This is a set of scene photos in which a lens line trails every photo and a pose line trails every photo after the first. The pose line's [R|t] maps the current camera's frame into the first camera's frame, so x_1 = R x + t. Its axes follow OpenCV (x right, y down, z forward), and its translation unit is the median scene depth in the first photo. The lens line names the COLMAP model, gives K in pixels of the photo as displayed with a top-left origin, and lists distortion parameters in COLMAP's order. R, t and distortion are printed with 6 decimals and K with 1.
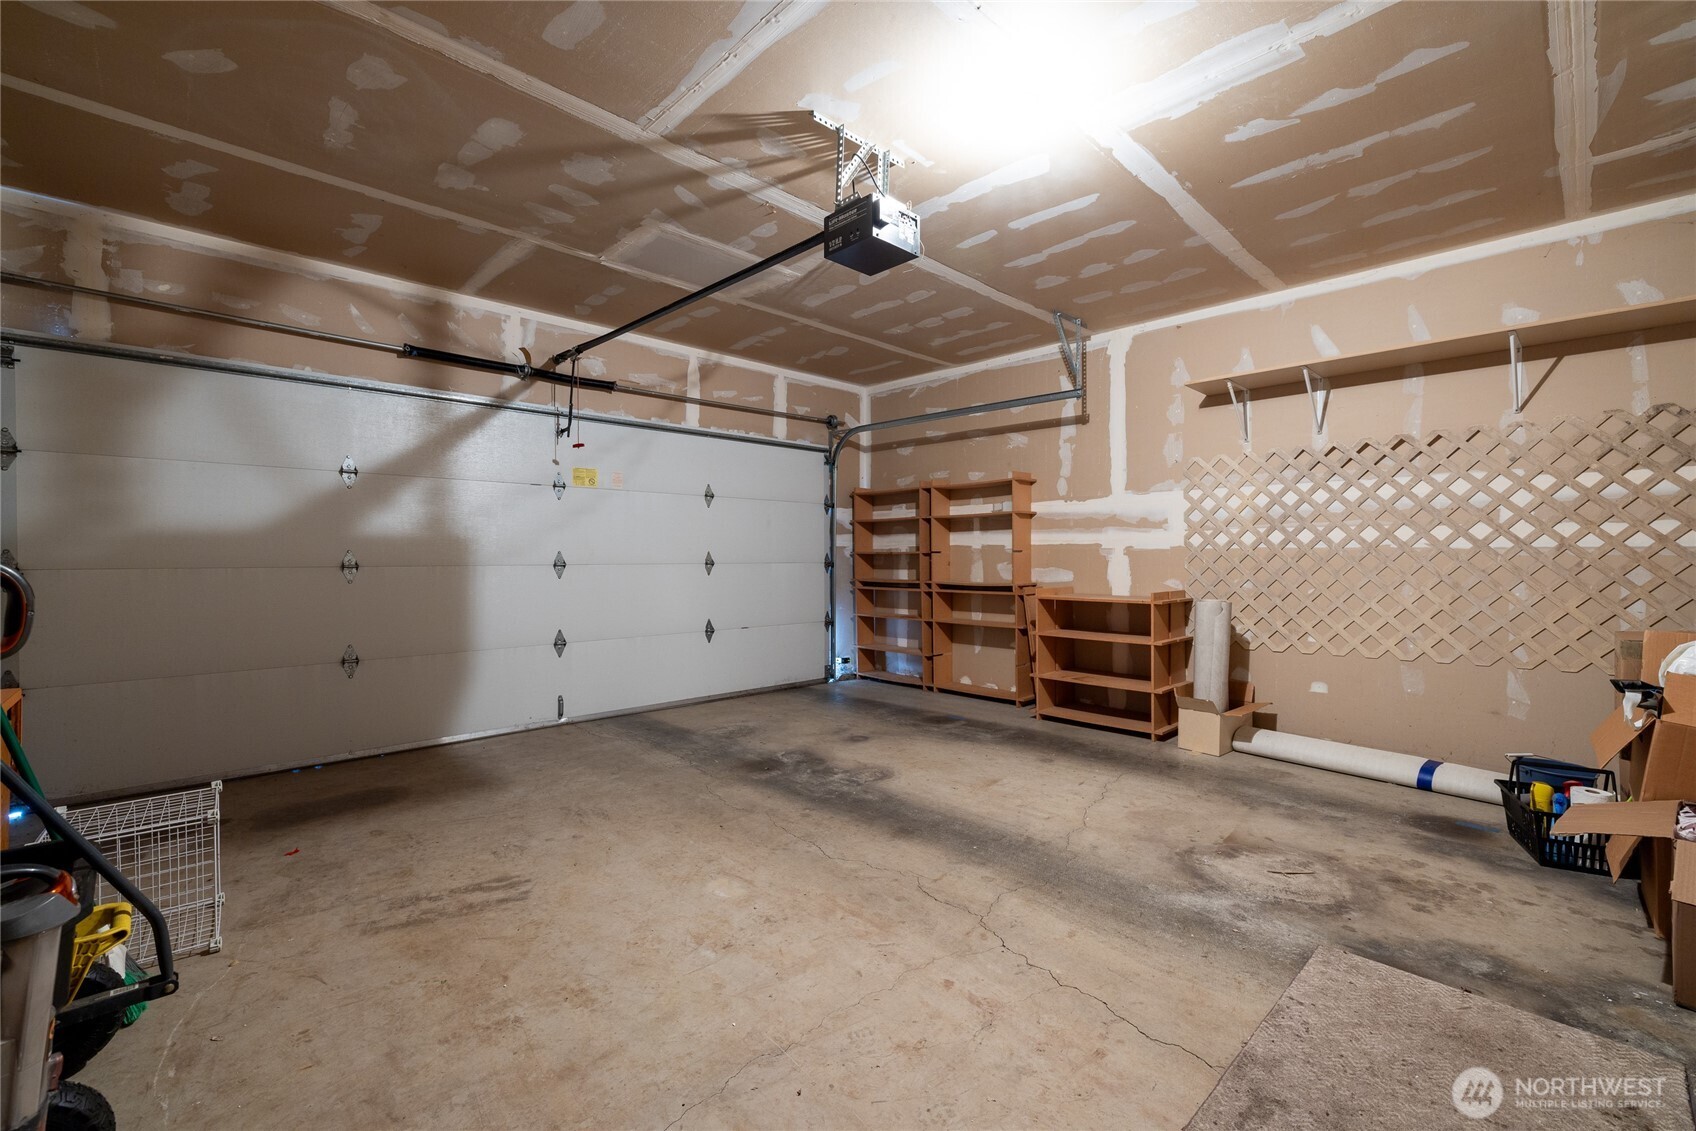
lens RADIAL K [[709.1, 0, 849.4], [0, 709.1, 560.3], [0, 0, 1]] dist [-0.005484, 0.001406]
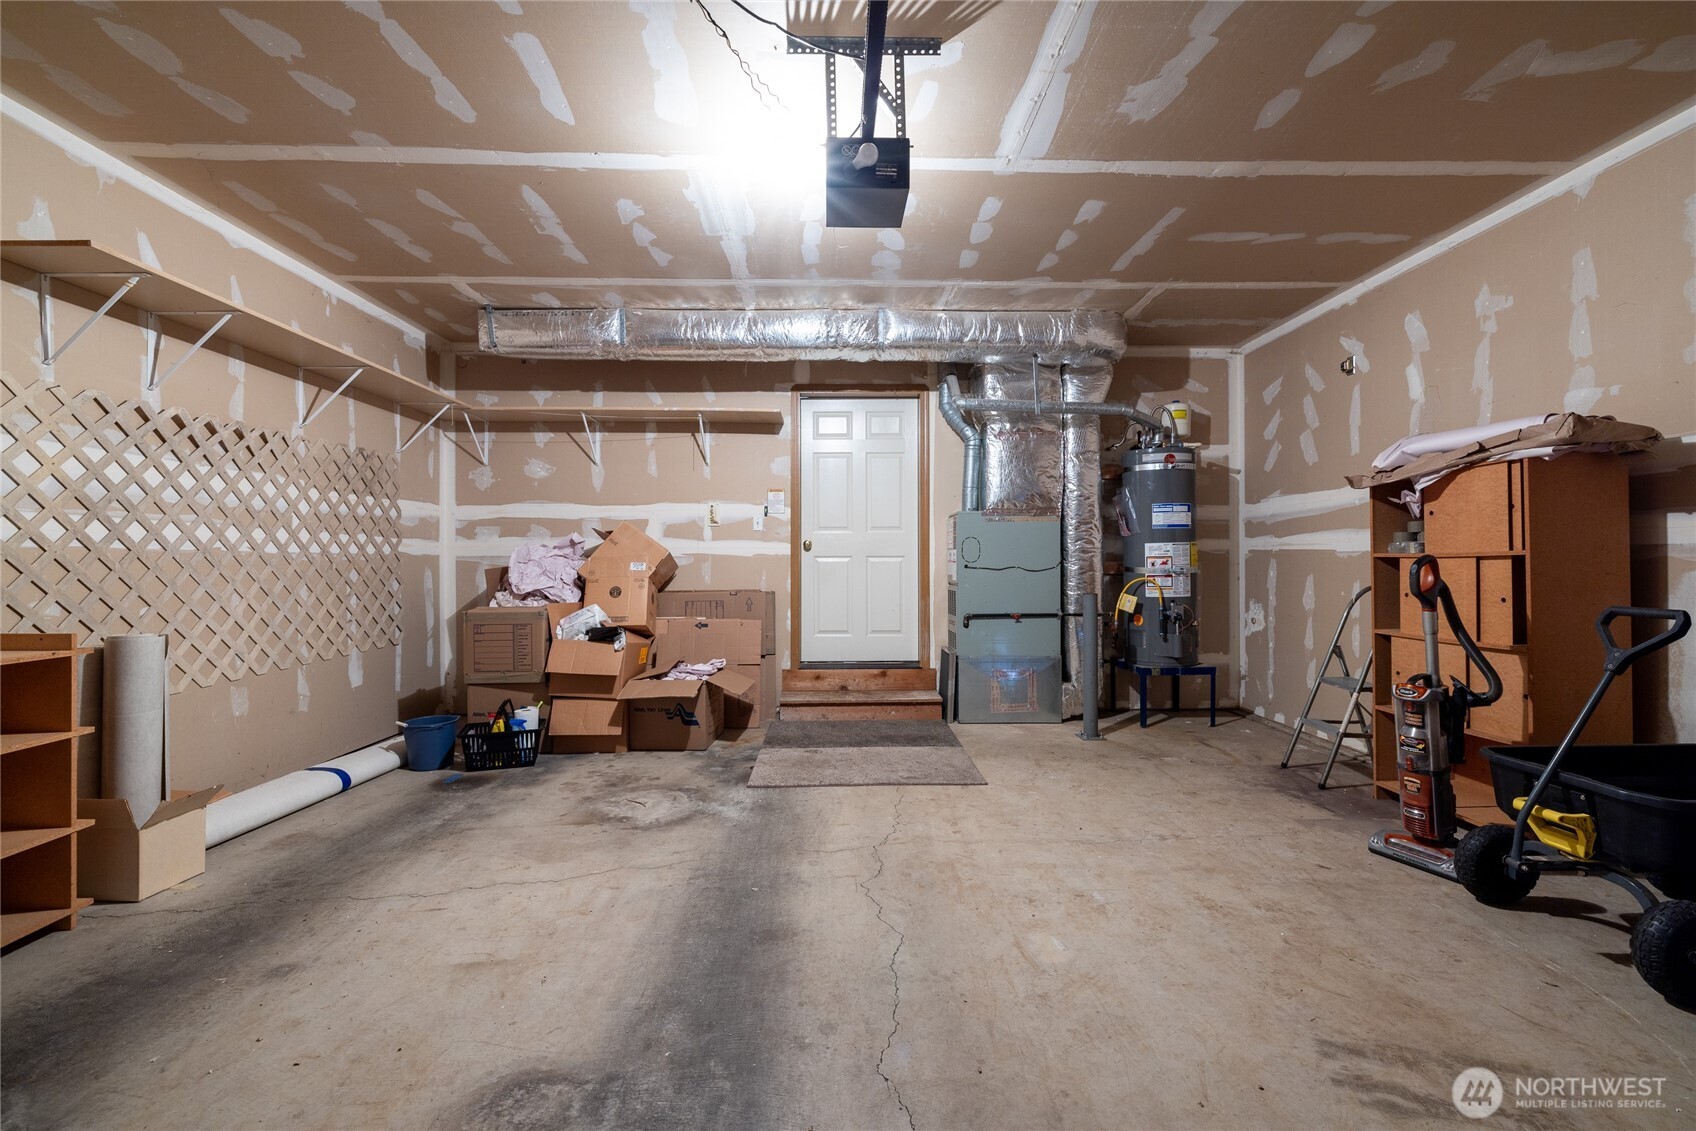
lens RADIAL K [[709.1, 0, 848.4], [0, 709.1, 559.9], [0, 0, 1]] dist [-0.005484, 0.001406]
pose [[-0.740394, 0.002642, 0.672168, -0.484296], [0.007038, 0.999968, 0.003822, -0.006704], [-0.672137, 0.007560, -0.740388, 1.519139]]
